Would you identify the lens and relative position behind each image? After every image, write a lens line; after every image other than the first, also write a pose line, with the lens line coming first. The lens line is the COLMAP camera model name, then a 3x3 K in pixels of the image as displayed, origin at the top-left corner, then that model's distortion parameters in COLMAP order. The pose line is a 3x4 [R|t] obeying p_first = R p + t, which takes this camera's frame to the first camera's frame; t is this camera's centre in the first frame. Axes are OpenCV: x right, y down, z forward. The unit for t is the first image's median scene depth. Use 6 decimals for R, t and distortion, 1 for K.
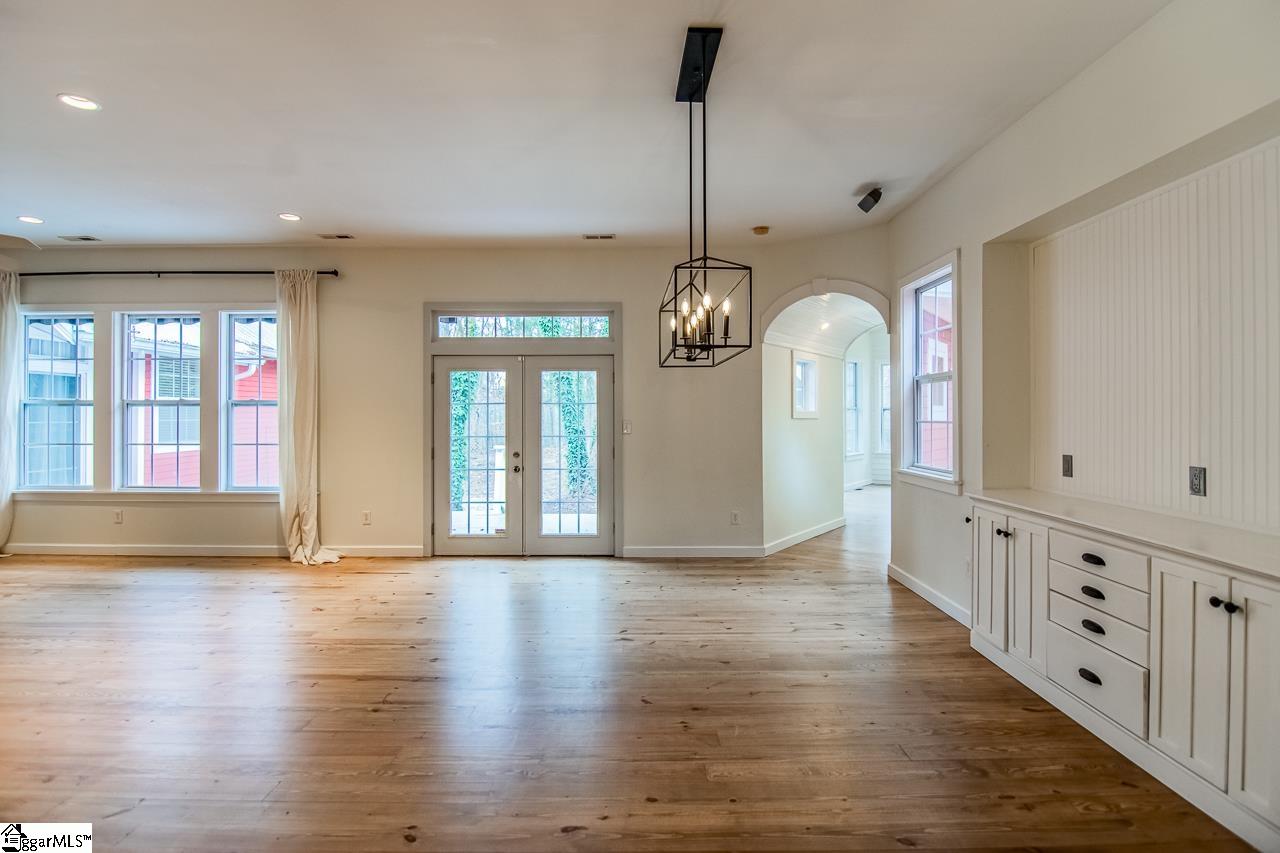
lens RADIAL K [[631.4, 0, 643.9], [0, 631.4, 415.7], [0, 0, 1]] dist [-0.022497, -0.002758]
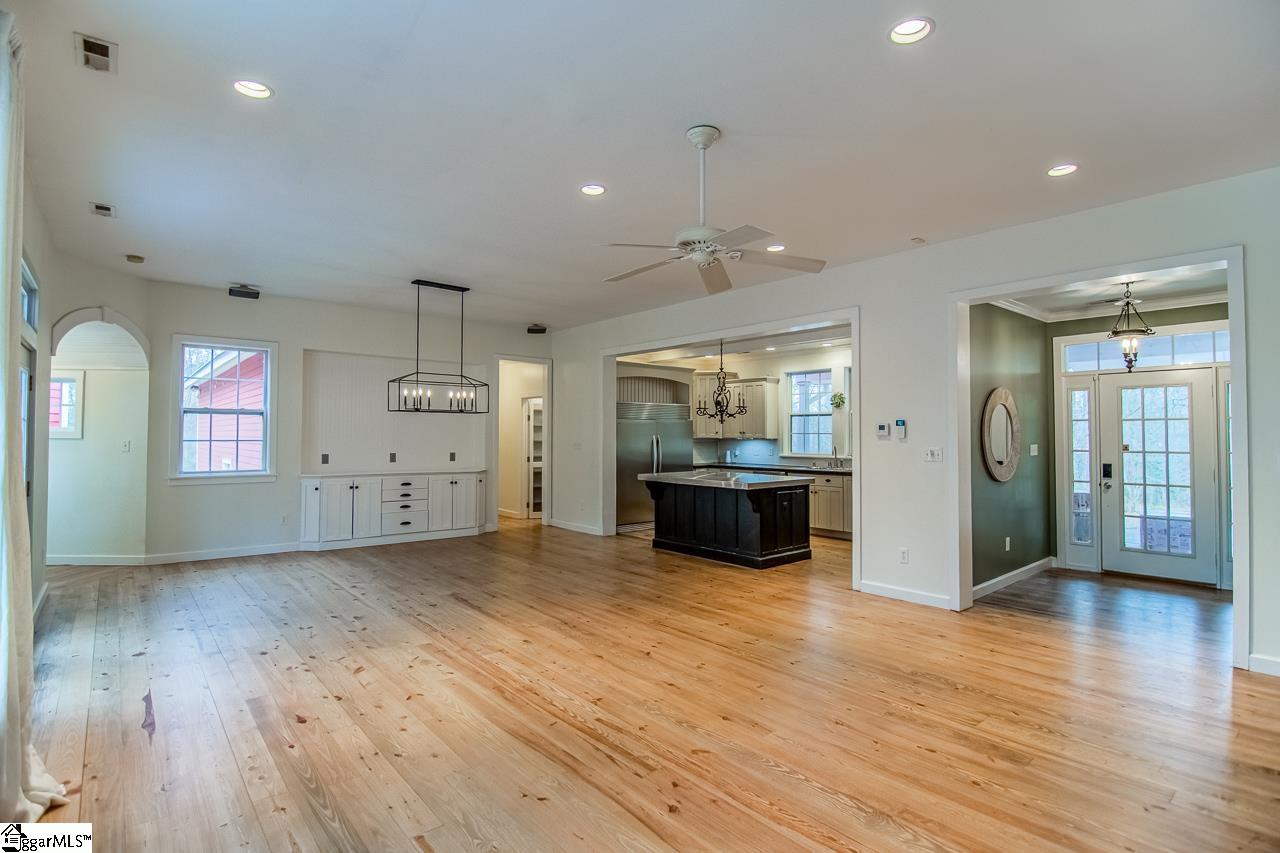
lens RADIAL K [[635.9, 0, 648.5], [0, 635.9, 417.8], [0, 0, 1]] dist [0.003694, 0.002180]
pose [[-0.655541, 0.019448, 0.754909, -0.992708], [-0.001631, 0.999630, -0.027168, -0.004249], [-0.755158, -0.019041, -0.655266, 0.887325]]
